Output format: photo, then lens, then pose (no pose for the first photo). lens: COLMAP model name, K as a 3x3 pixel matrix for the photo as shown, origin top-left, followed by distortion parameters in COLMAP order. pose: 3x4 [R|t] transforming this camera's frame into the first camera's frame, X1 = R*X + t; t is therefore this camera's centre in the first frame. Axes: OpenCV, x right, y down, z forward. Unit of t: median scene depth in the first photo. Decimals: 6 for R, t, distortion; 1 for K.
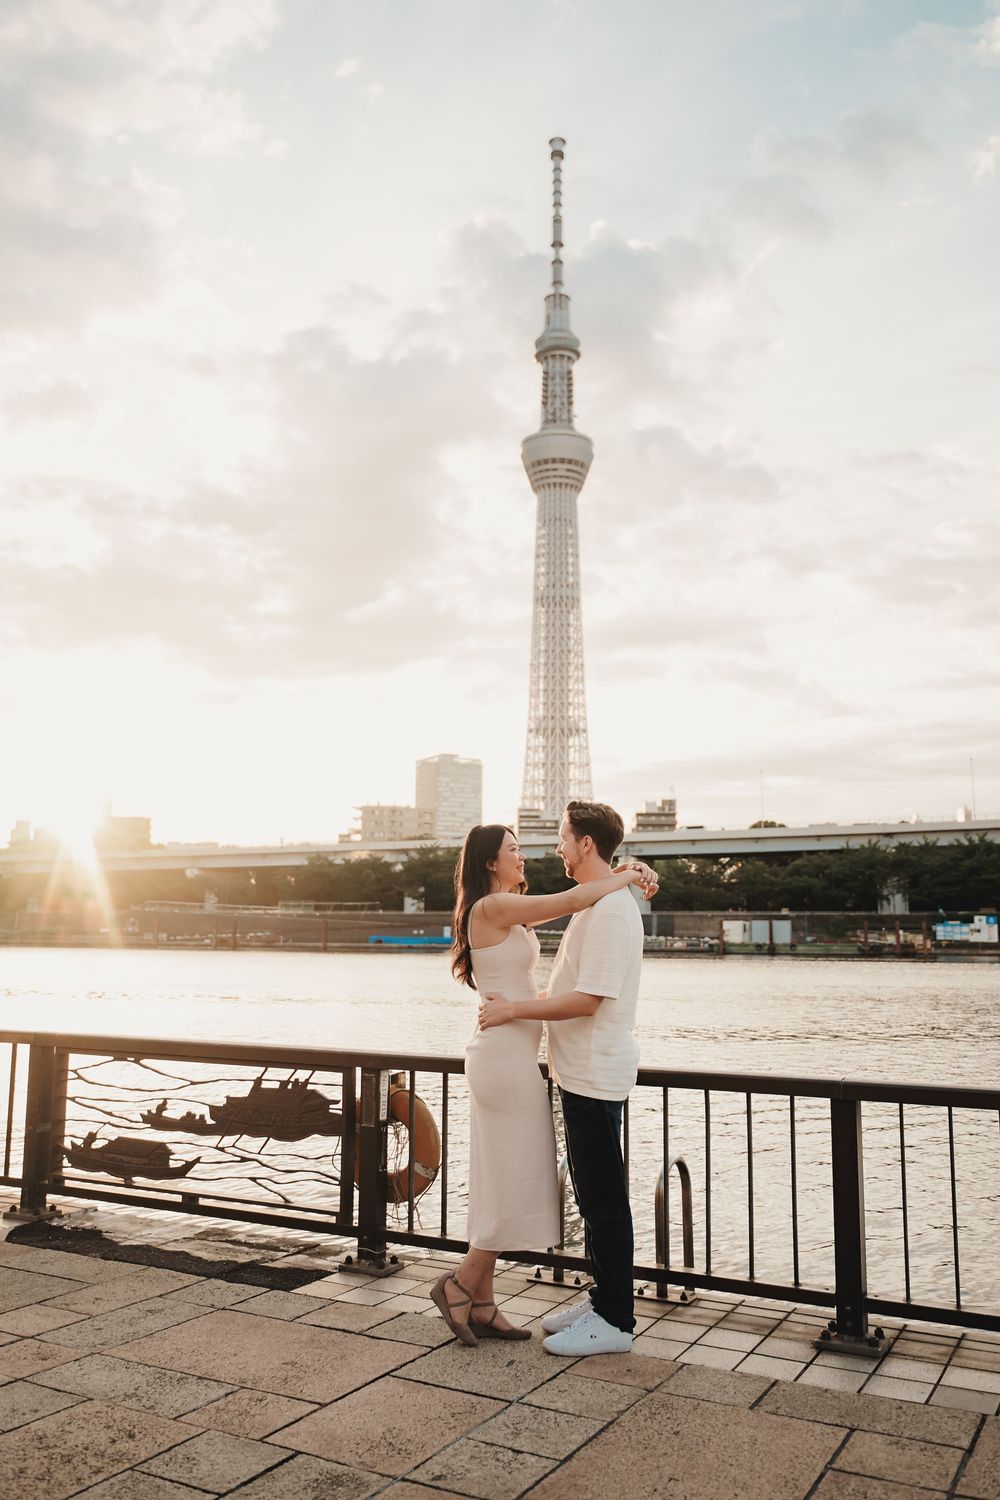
lens RADIAL K [[1224.8, 0, 498.4], [0, 1224.8, 746.8], [0, 0, 1]] dist [-0.005098, -0.012583]
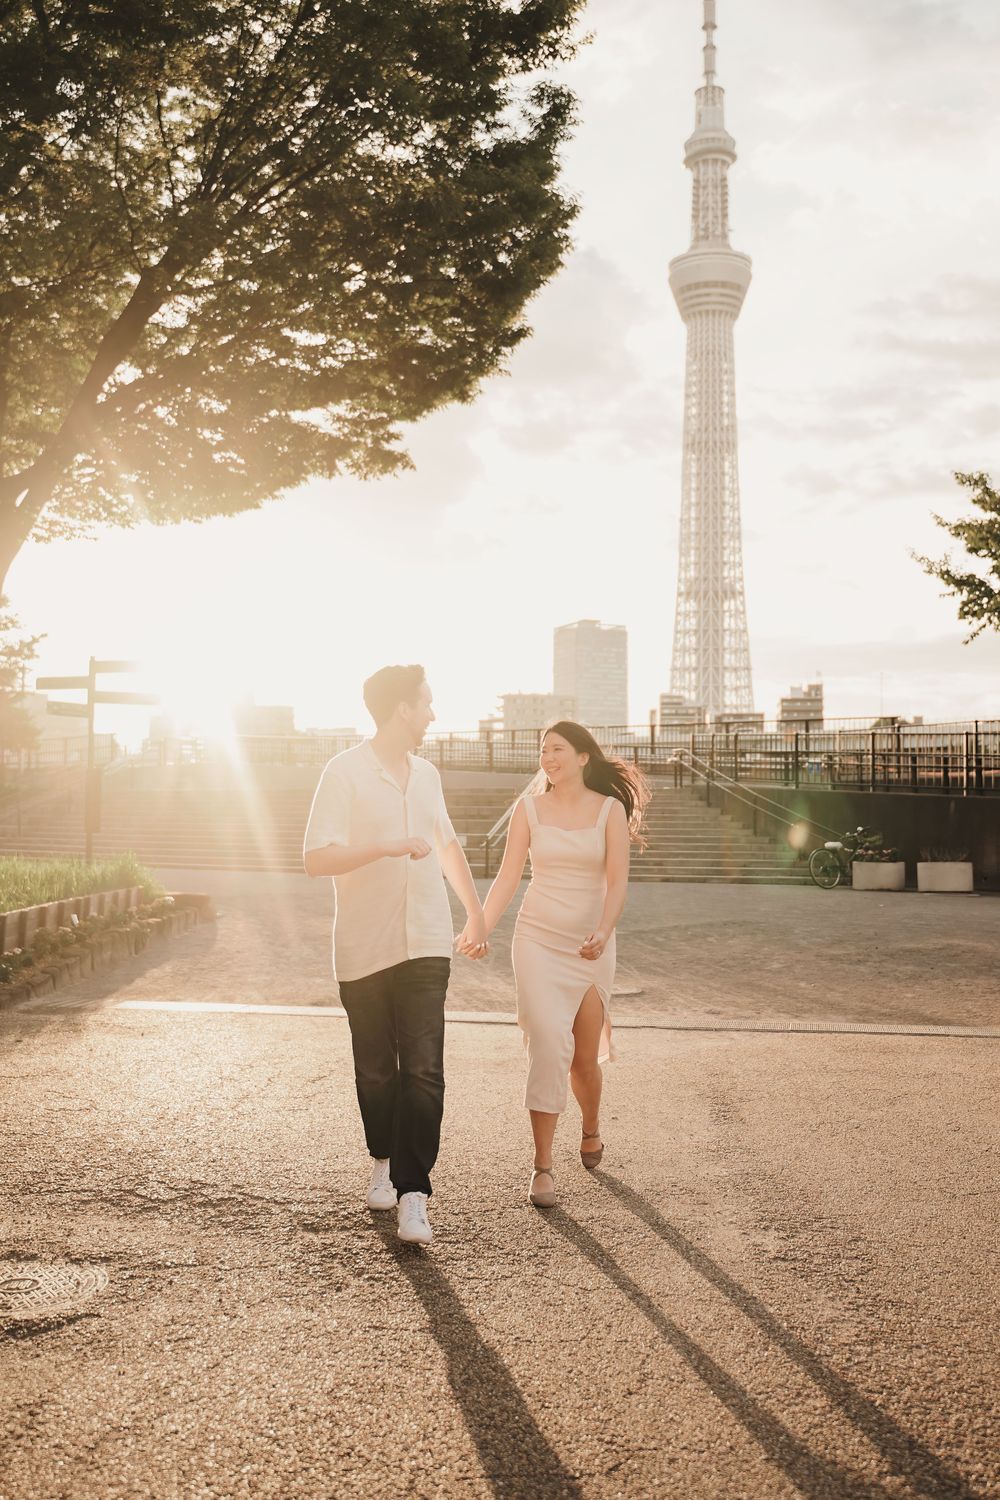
lens RADIAL K [[1466.0, 0, 498.7], [0, 1466.0, 754.6], [0, 0, 1]] dist [-0.003444, 0.000000]
pose [[0.994642, -0.005733, -0.103215, 0.011545], [0.017061, 0.993873, 0.109204, -0.047615], [0.101957, -0.110380, 0.988646, -0.268822]]
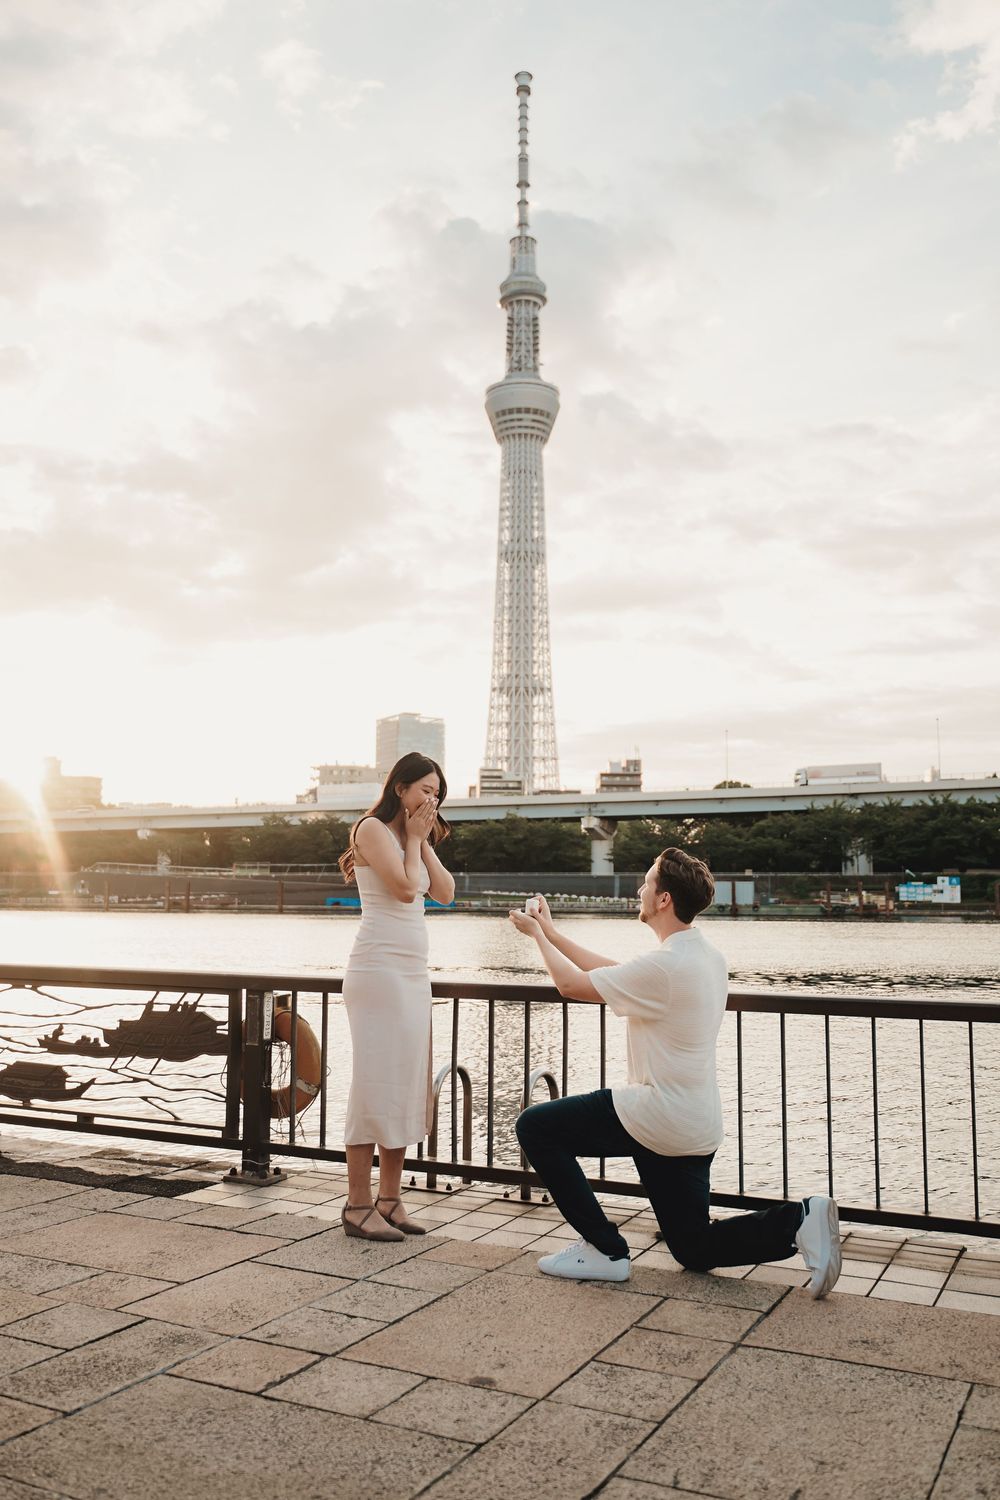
lens RADIAL K [[1255.0, 0, 500.3], [0, 1255.0, 751.4], [0, 0, 1]] dist [-0.011132, -0.008992]
pose [[0.999531, 0.001866, 0.030564, 0.002051], [-0.002969, 0.999345, 0.036055, 0.000620], [-0.030477, -0.036128, 0.998882, -0.001789]]
